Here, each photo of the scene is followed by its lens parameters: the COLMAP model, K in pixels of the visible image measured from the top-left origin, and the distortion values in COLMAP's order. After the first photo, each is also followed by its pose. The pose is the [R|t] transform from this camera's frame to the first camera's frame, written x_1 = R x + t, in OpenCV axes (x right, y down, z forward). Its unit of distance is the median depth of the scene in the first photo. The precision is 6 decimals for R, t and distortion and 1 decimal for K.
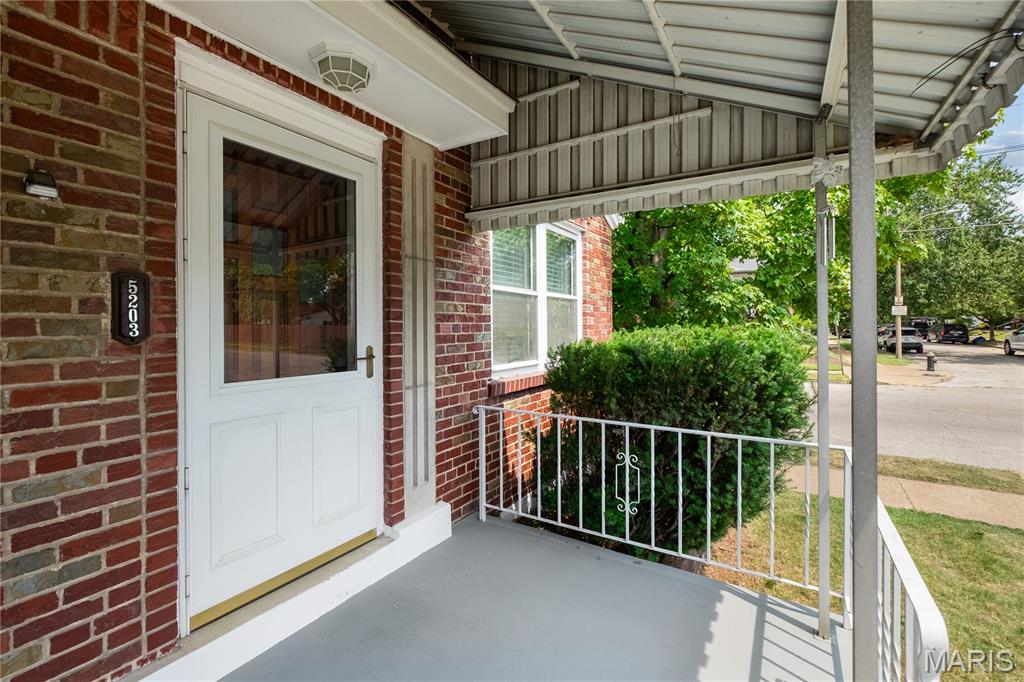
lens RADIAL K [[450.6, 0, 504.5], [0, 450.6, 325.1], [0, 0, 1]] dist [-0.001956, -0.000999]
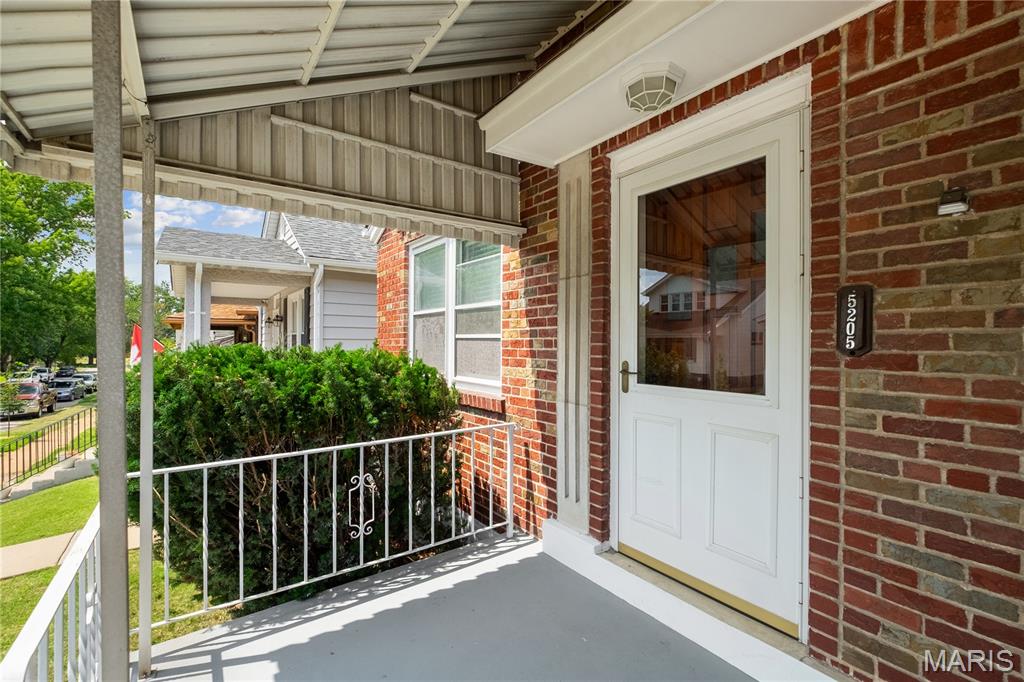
lens RADIAL K [[450.6, 0, 504.8], [0, 450.6, 340.2], [0, 0, 1]] dist [-0.001956, -0.000999]
pose [[-0.388921, -0.001901, -0.921269, 0.295995], [-0.004539, 0.999990, -0.000148, 0.005321], [0.921260, 0.004124, -0.388926, 0.445435]]
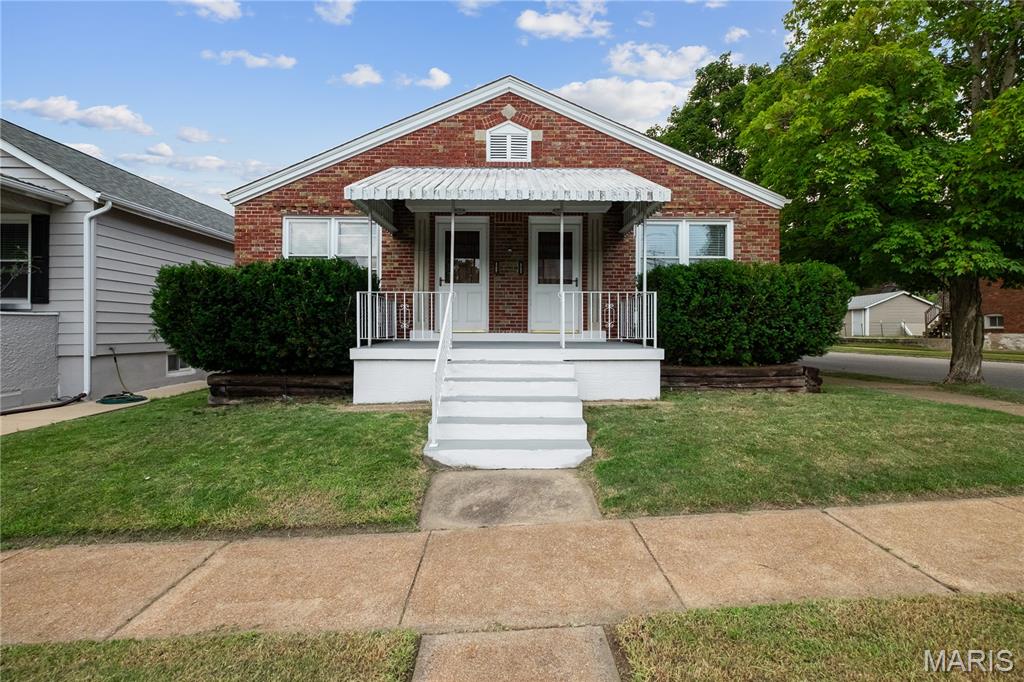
lens RADIAL K [[450.6, 0, 504.9], [0, 450.6, 335.5], [0, 0, 1]] dist [-0.001956, -0.000999]
pose [[0.537215, 0.014195, -0.843326, 4.241472], [-0.006138, 0.999898, 0.012921, 0.814095], [0.843423, -0.001765, 0.537247, -2.439711]]
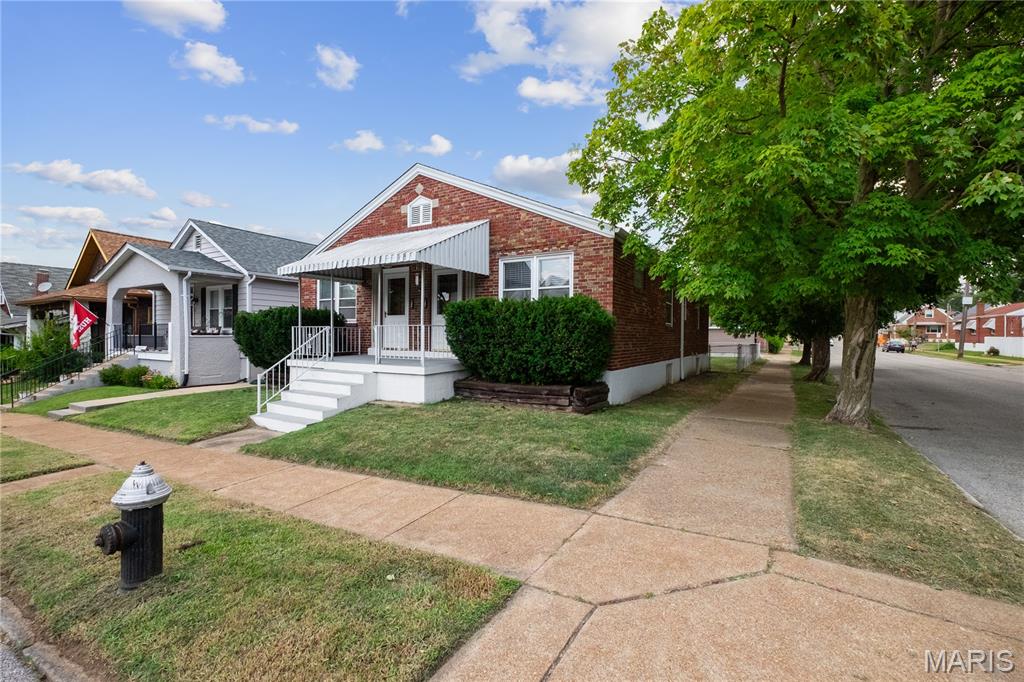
lens RADIAL K [[450.6, 0, 510.0], [0, 450.6, 338.9], [0, 0, 1]] dist [-0.001956, -0.000999]
pose [[0.012292, 0.011121, -0.999863, 7.546389], [-0.009841, 0.999891, 0.011000, 0.525406], [0.999876, 0.009704, 0.012400, 2.587865]]
